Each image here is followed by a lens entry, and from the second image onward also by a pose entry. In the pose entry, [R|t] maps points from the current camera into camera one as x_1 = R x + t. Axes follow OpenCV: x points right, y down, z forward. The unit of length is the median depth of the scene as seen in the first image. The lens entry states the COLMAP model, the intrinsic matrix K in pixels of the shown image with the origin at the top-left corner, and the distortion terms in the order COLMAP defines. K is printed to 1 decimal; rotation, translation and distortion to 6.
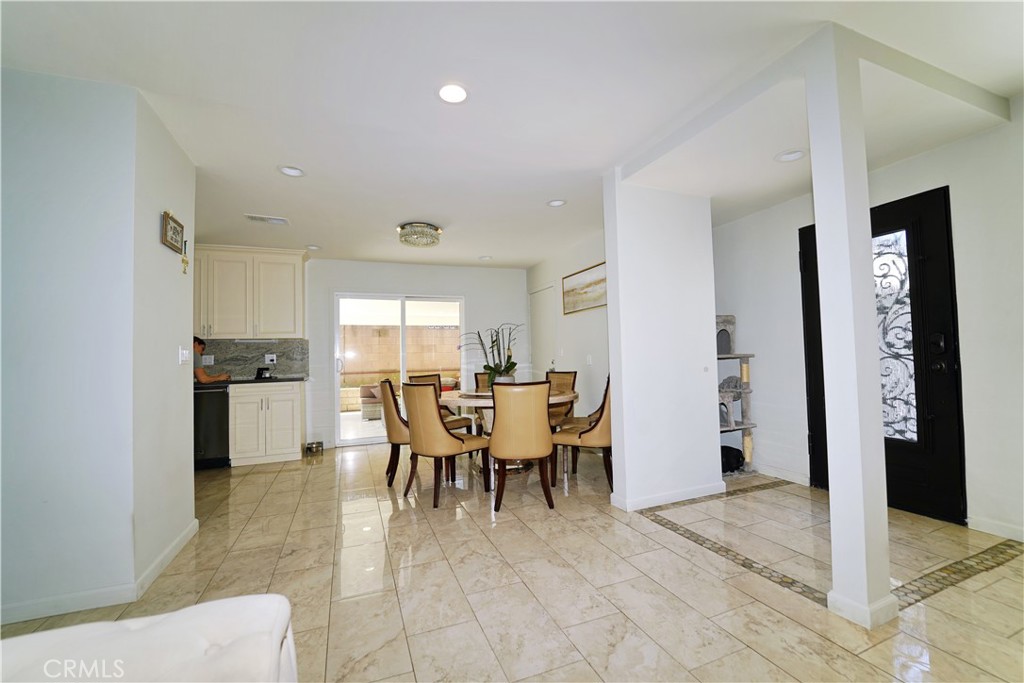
lens RADIAL K [[421.2, 0, 516.6], [0, 421.2, 342.7], [0, 0, 1]] dist [-0.021773, -0.000382]
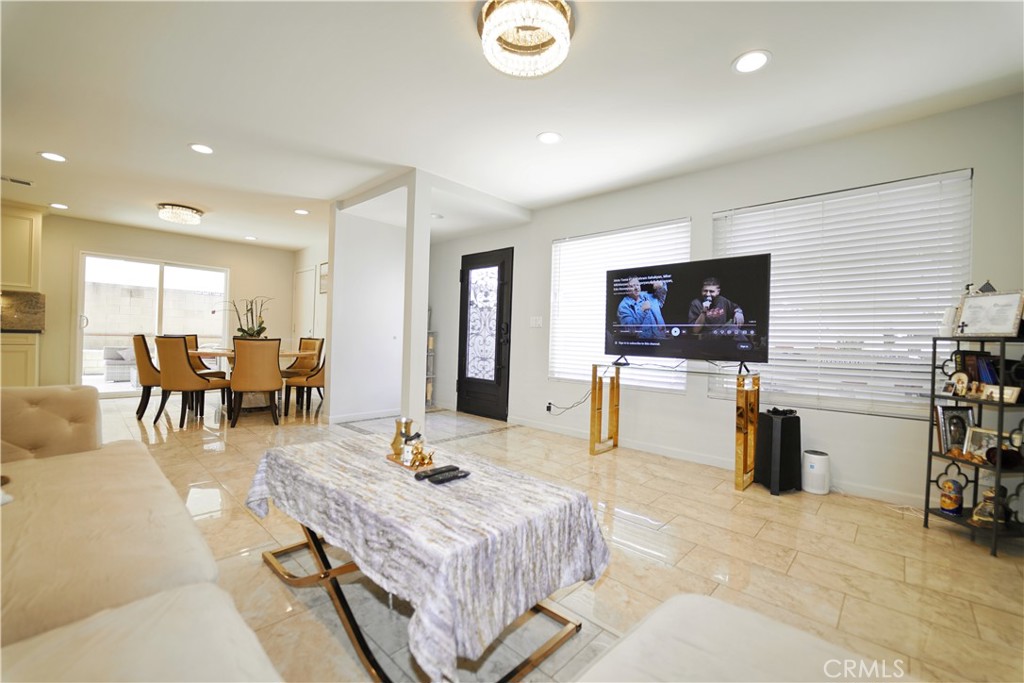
lens RADIAL K [[421.2, 0, 513.2], [0, 421.2, 342.3], [0, 0, 1]] dist [-0.021773, -0.000382]
pose [[0.904499, 0.050664, 0.423455, 0.130755], [-0.068731, 0.997256, 0.027491, 0.004870], [-0.420900, -0.053970, 0.905500, -0.438654]]
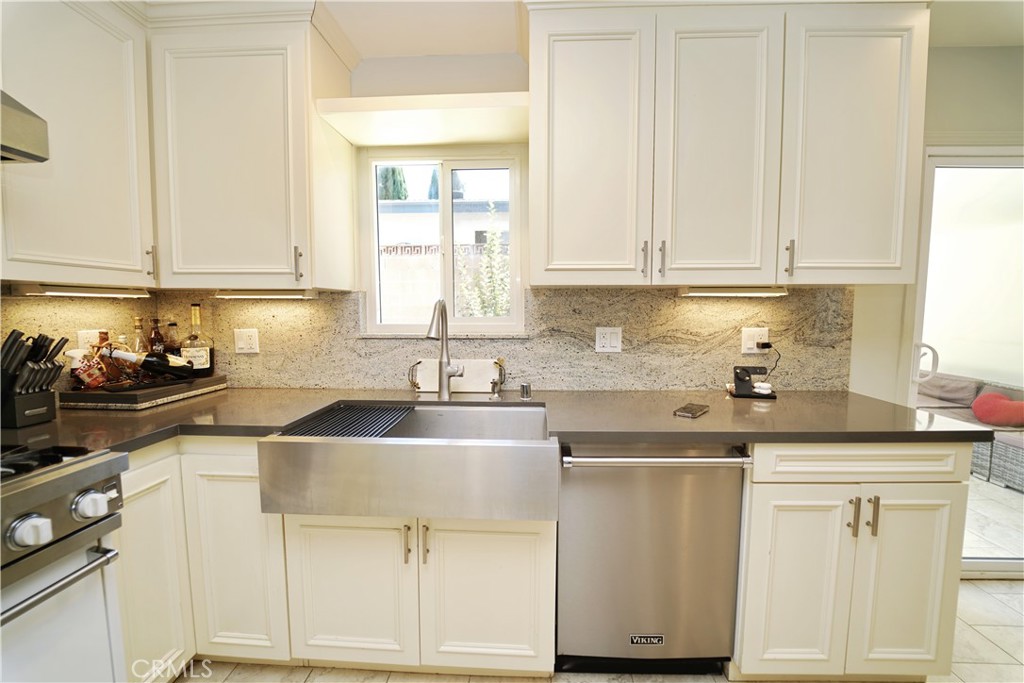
lens RADIAL K [[421.2, 0, 516.4], [0, 421.2, 341.5], [0, 0, 1]] dist [-0.021773, -0.000382]
pose [[0.910947, 0.060201, -0.408107, -0.725470], [-0.007765, 0.991621, 0.128944, -0.006374], [0.412450, -0.114293, 0.903782, 0.673208]]
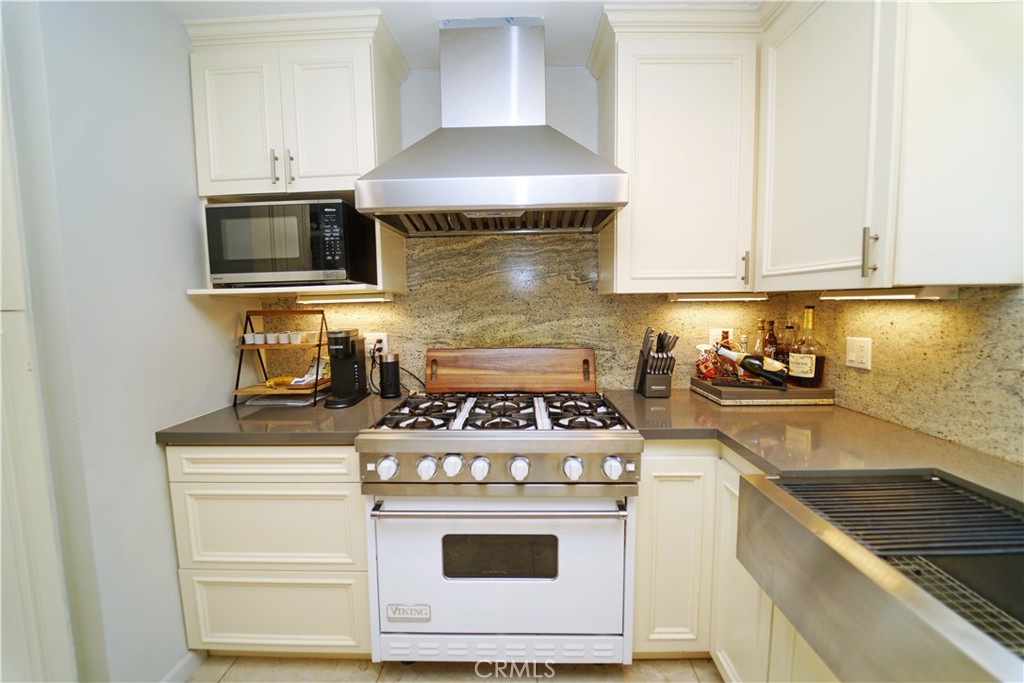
lens RADIAL K [[421.2, 0, 516.4], [0, 421.2, 341.9], [0, 0, 1]] dist [-0.021773, -0.000382]
pose [[-0.387162, 0.113433, -0.915007, -0.735459], [0.063156, 0.993335, 0.096420, -0.008698], [0.919846, -0.020458, -0.391746, 0.827028]]
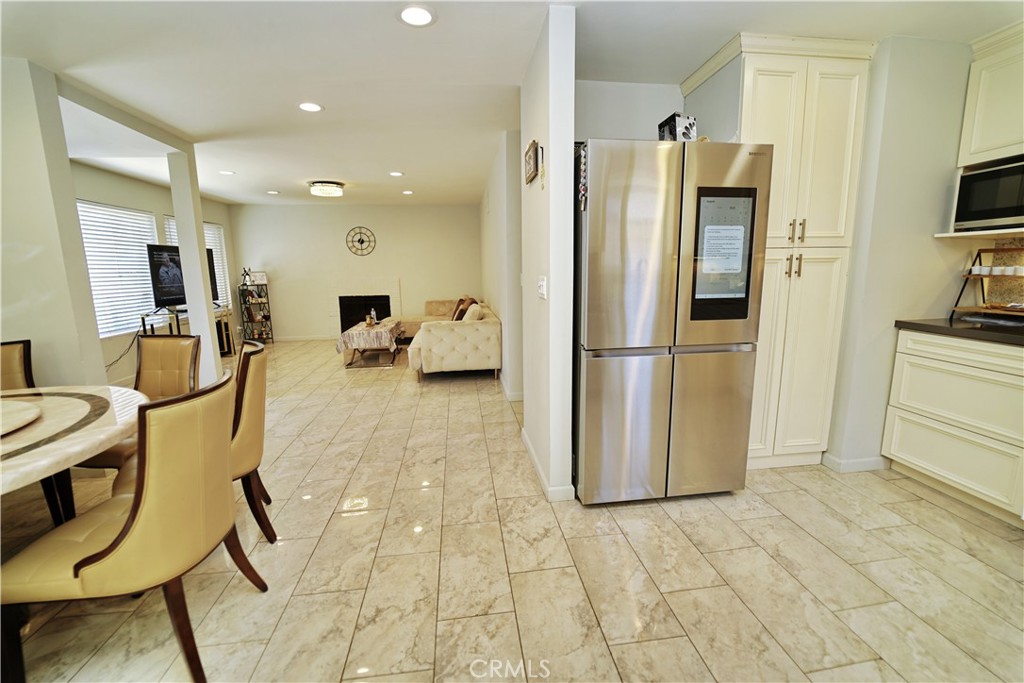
lens RADIAL K [[421.2, 0, 514.0], [0, 421.2, 341.5], [0, 0, 1]] dist [-0.021773, -0.000382]
pose [[-0.969270, -0.002025, 0.245990, -0.558948], [0.030695, 0.991156, 0.129107, 0.016026], [-0.244075, 0.132690, -0.960636, 1.093483]]
